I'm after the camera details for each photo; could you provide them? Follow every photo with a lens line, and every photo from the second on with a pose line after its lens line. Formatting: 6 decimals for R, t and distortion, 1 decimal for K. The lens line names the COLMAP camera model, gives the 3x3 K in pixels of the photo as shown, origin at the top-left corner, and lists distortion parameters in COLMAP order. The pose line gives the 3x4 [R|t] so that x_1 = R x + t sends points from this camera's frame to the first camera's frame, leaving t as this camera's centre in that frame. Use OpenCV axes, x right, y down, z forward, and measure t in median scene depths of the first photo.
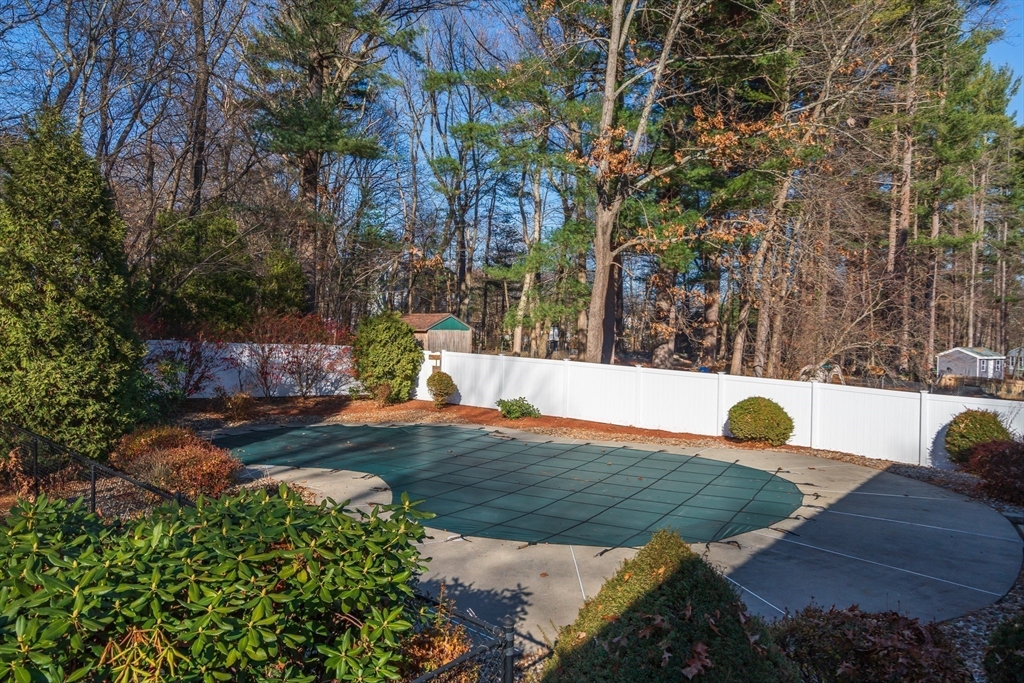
lens RADIAL K [[746.5, 0, 512.7], [0, 746.5, 341.0], [0, 0, 1]] dist [0.021554, -0.000230]
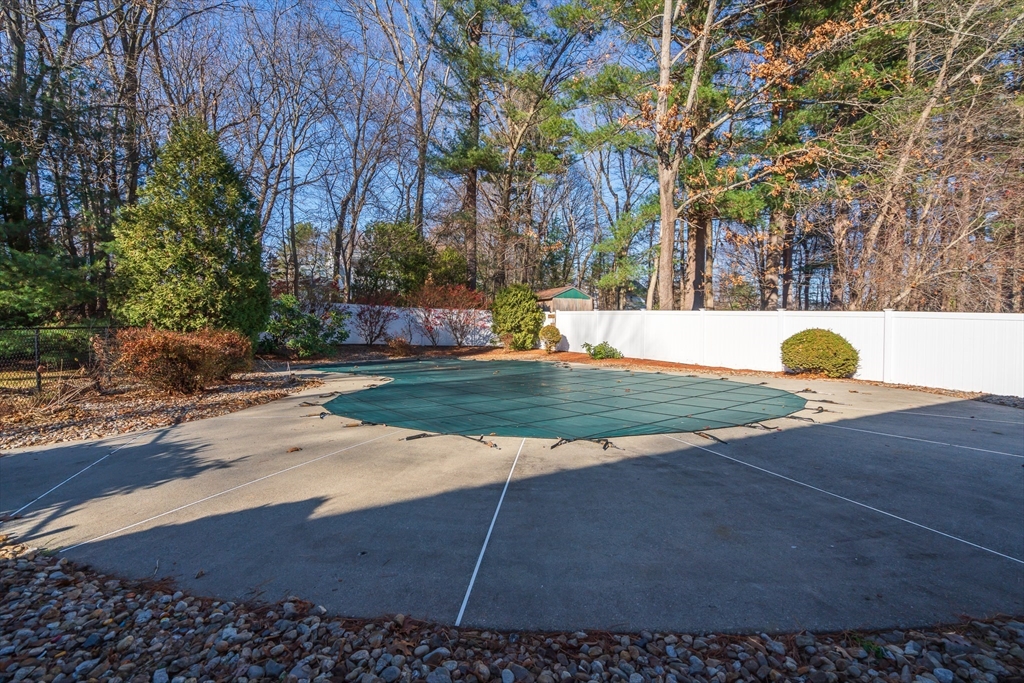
lens RADIAL K [[469.3, 0, 510.4], [0, 469.3, 342.6], [0, 0, 1]] dist [-0.003751, -0.000579]
pose [[0.921196, -0.008192, -0.389013, 0.162125], [0.009325, 0.999956, 0.001024, 0.072759], [0.388988, -0.004571, 0.921232, 0.231486]]
